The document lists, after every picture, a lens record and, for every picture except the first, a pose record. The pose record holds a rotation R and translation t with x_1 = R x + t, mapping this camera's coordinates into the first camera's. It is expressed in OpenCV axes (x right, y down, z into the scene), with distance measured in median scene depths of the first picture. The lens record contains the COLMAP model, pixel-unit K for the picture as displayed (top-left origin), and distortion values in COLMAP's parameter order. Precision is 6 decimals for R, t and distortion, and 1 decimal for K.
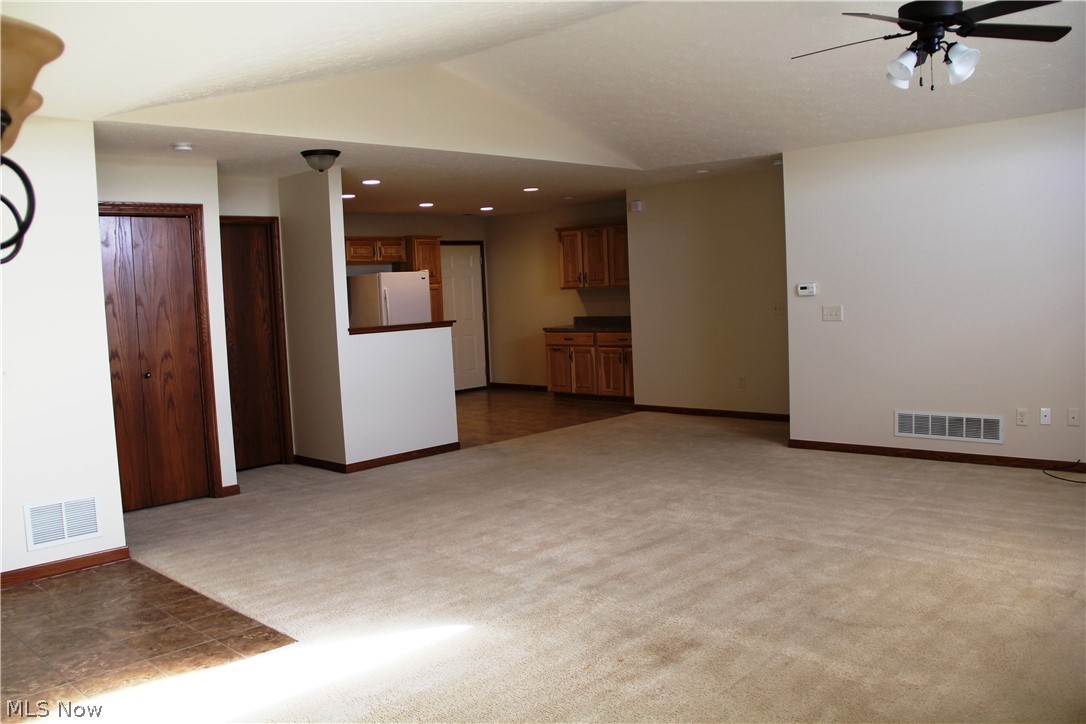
lens RADIAL K [[896.9, 0, 533.2], [0, 896.9, 361.8], [0, 0, 1]] dist [-0.175256, 0.135424]
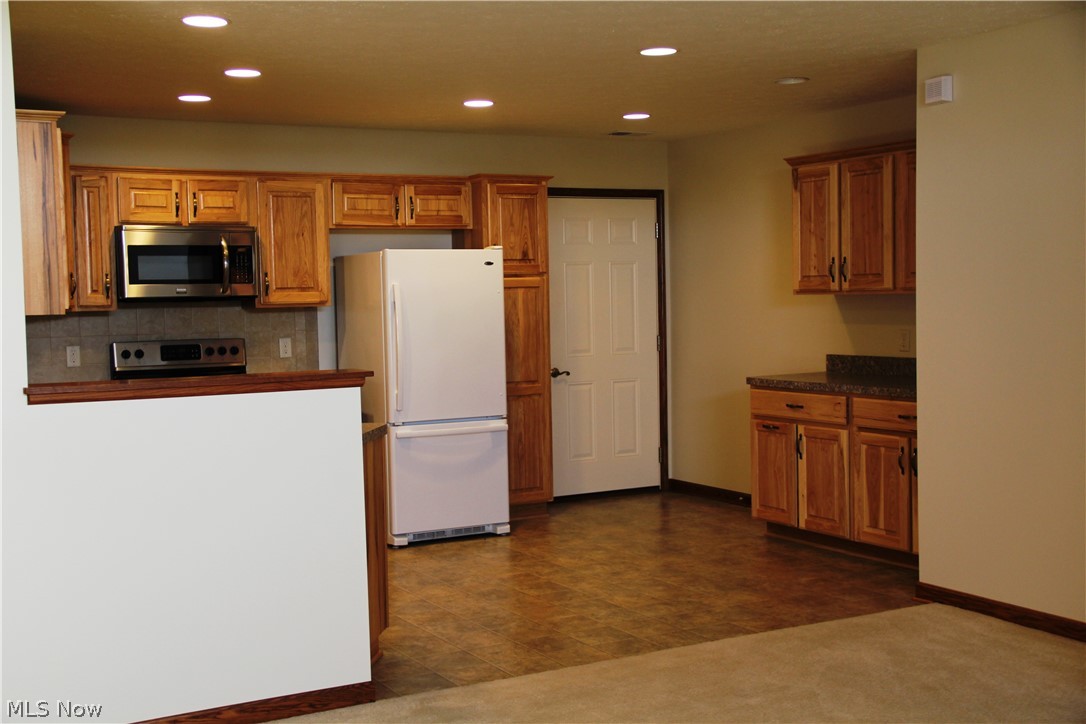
lens RADIAL K [[1319.5, 0, 529.5], [0, 1319.5, 373.8], [0, 0, 1]] dist [0.023041, 0.034417]
pose [[0.955252, 0.041819, -0.292824, 0.104091], [-0.045580, 0.998942, -0.006032, -0.031441], [0.292262, 0.019109, 0.956147, 0.333351]]
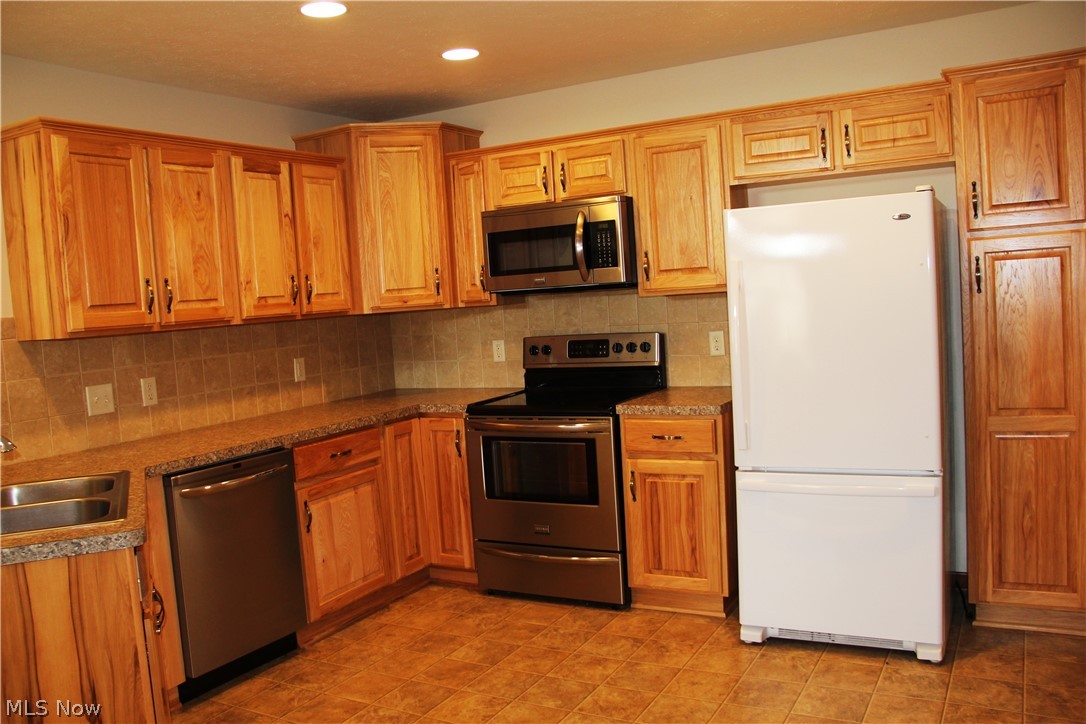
lens RADIAL K [[896.9, 0, 533.2], [0, 896.9, 361.8], [0, 0, 1]] dist [-0.175256, 0.135424]
pose [[0.259044, 0.095688, -0.961114, 0.113659], [-0.023832, 0.995411, 0.092679, -0.069418], [0.965572, -0.001103, 0.260135, 0.805940]]
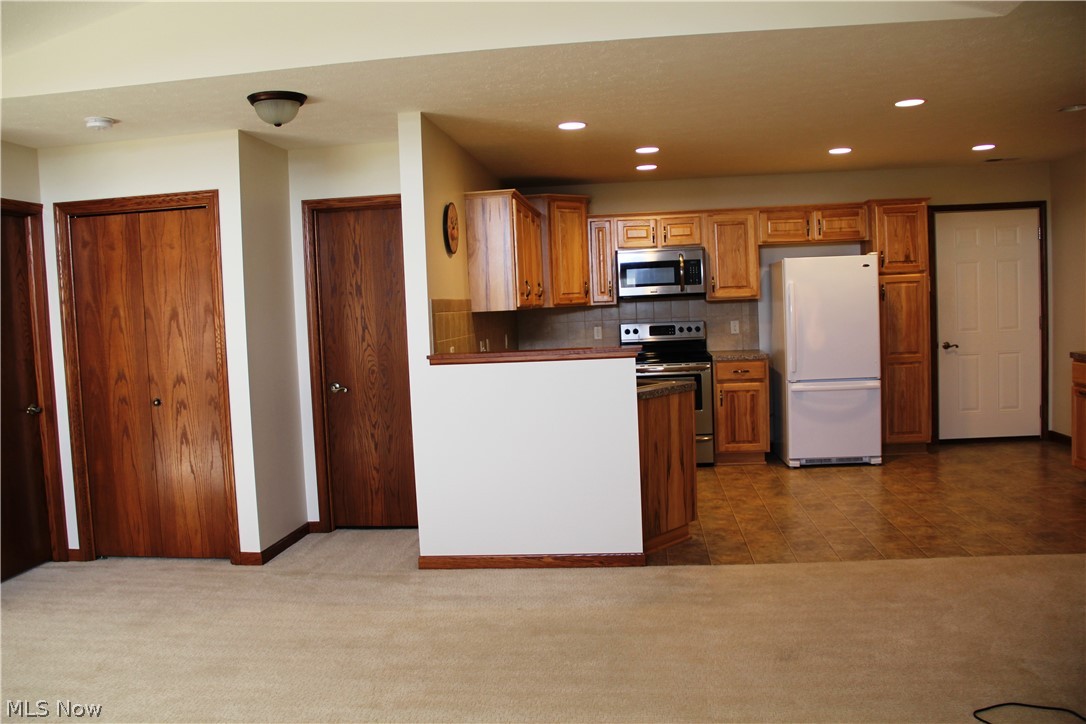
lens RADIAL K [[896.9, 0, 533.2], [0, 896.9, 361.8], [0, 0, 1]] dist [-0.175256, 0.135424]
pose [[0.607712, 0.066976, -0.791328, 0.233661], [-0.045745, 0.997735, 0.049315, -0.043794], [0.792839, 0.006230, 0.609399, 0.419015]]
